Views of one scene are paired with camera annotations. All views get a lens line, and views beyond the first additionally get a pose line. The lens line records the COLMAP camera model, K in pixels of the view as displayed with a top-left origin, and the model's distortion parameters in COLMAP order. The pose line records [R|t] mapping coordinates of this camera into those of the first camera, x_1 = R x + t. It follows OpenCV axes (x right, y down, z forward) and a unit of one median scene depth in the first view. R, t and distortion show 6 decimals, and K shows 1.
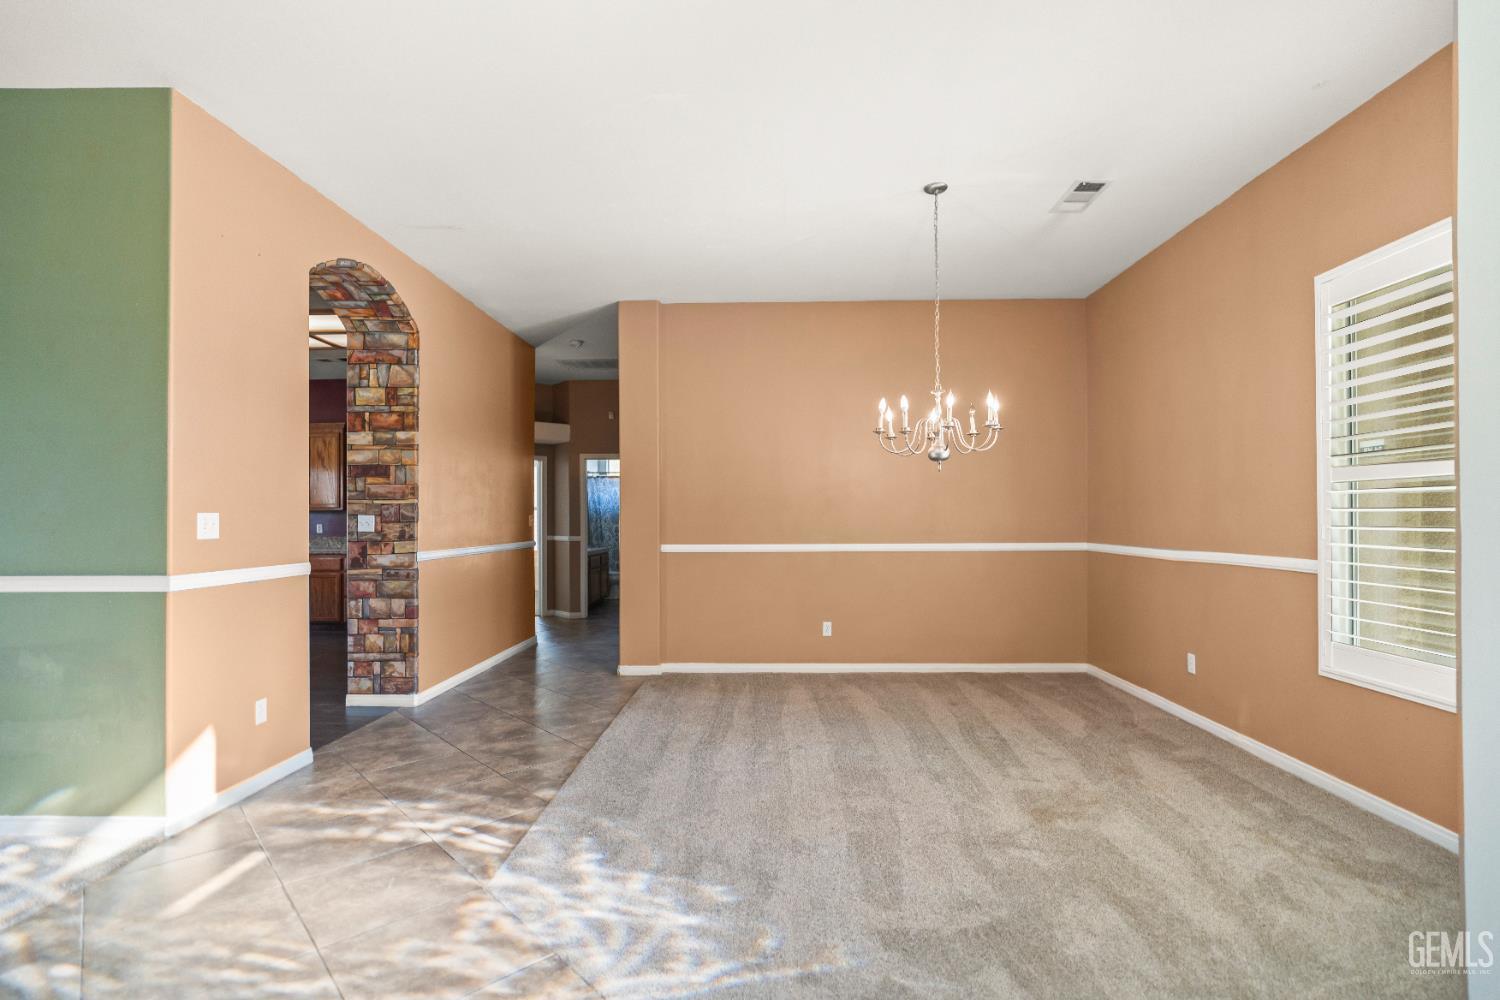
lens RADIAL K [[712.1, 0, 750.2], [0, 712.1, 515.8], [0, 0, 1]] dist [-0.002333, 0.000872]
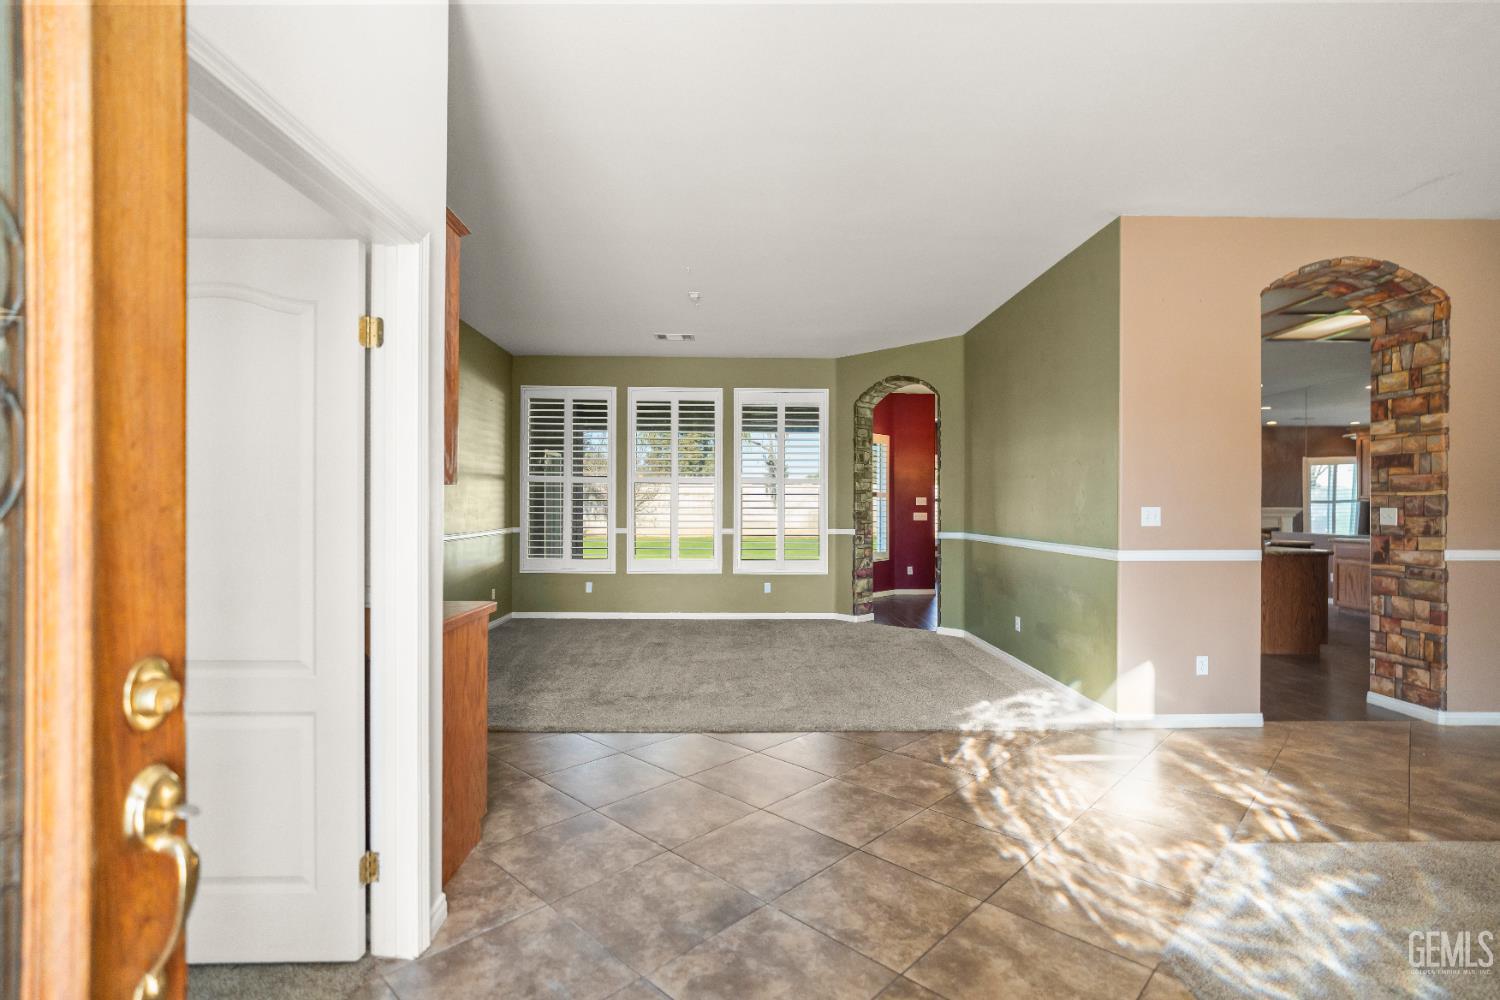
lens RADIAL K [[697.9, 0, 751.5], [0, 697.9, 508.8], [0, 0, 1]] dist [-0.002501, 0.000132]
pose [[0.056107, 0.008479, -0.998389, 0.486635], [0.000294, 0.999964, 0.008509, -0.011291], [0.998425, -0.000771, 0.056102, 0.141288]]
